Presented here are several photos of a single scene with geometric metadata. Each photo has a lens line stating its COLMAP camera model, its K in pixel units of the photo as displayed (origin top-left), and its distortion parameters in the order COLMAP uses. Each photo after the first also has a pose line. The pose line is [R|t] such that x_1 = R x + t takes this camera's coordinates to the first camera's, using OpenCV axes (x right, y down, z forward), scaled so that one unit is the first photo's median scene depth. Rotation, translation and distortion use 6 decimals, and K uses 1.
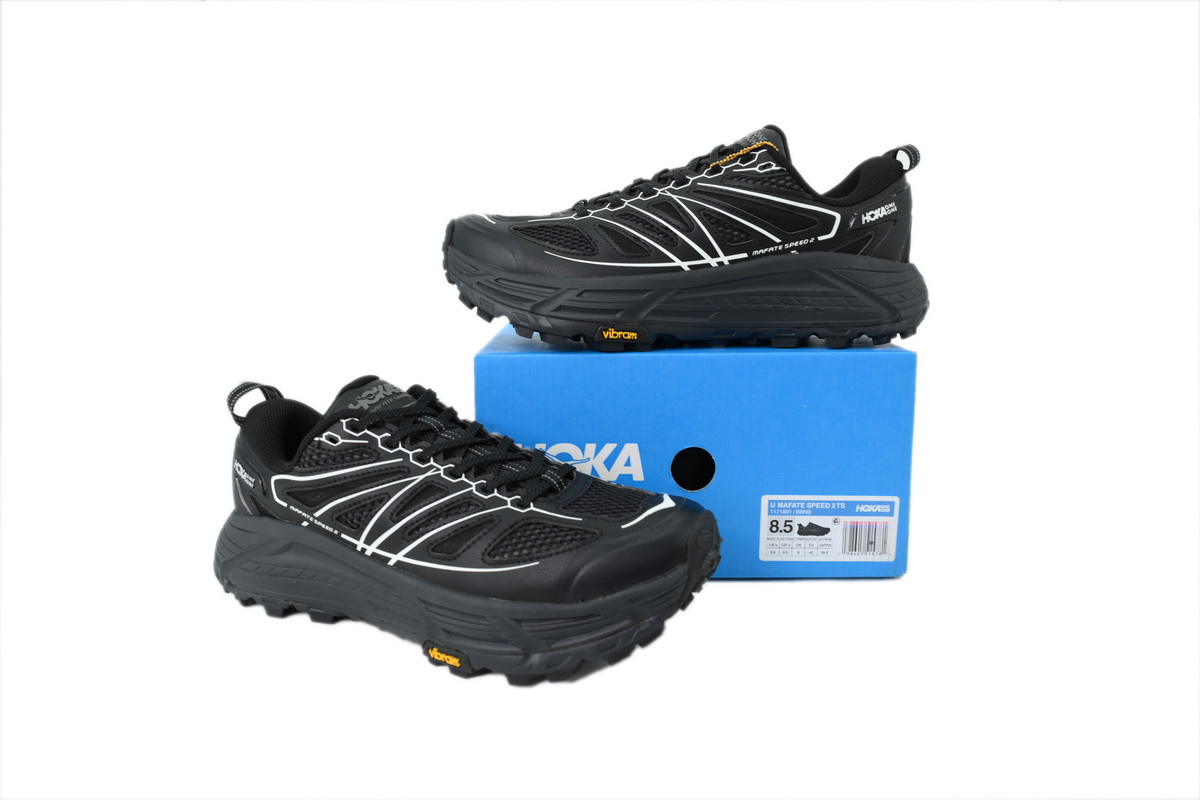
lens RADIAL K [[850.2, 0, 600.0], [0, 850.2, 400.0], [0, 0, 1]] dist [-0.003781, -0.000674]
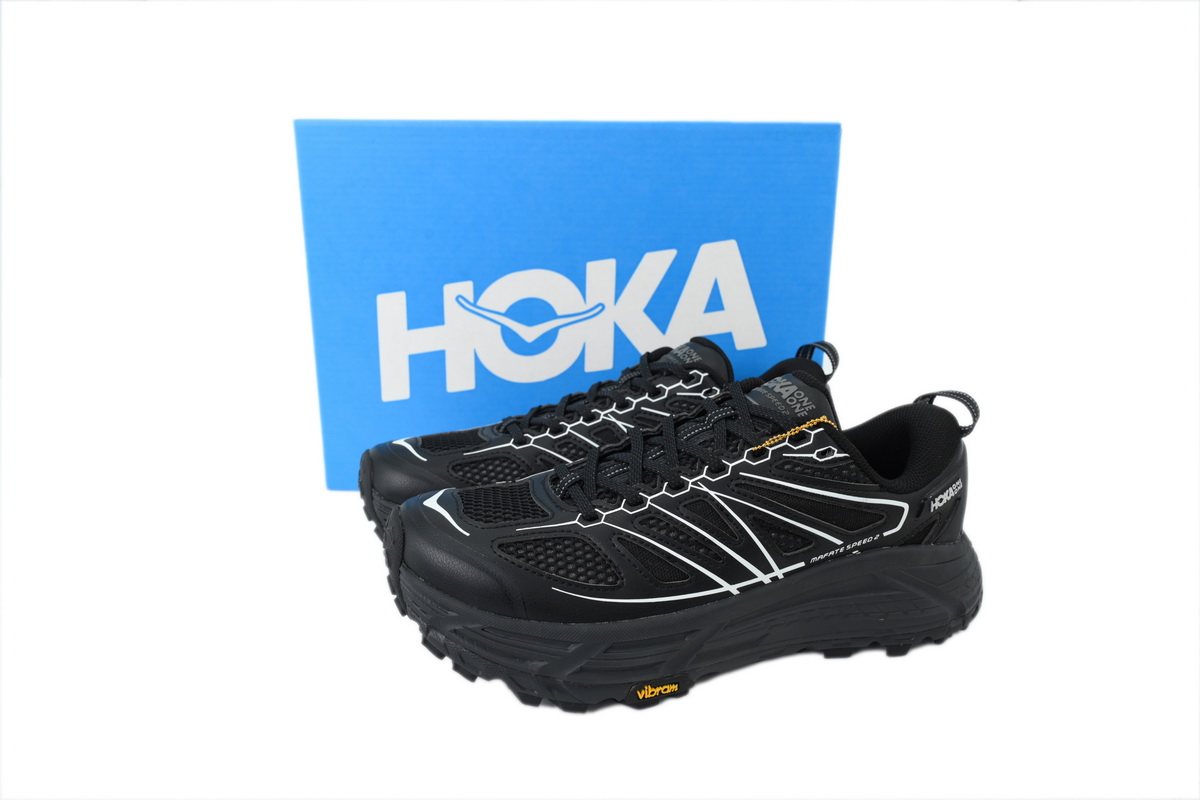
lens RADIAL K [[850.2, 0, 600.0], [0, 850.2, 400.0], [0, 0, 1]] dist [-0.003781, -0.000674]
pose [[0.966290, -0.050729, 0.252408, -0.199904], [0.038168, 0.997788, 0.054420, -0.371585], [-0.254610, -0.042952, 0.966089, 0.296418]]
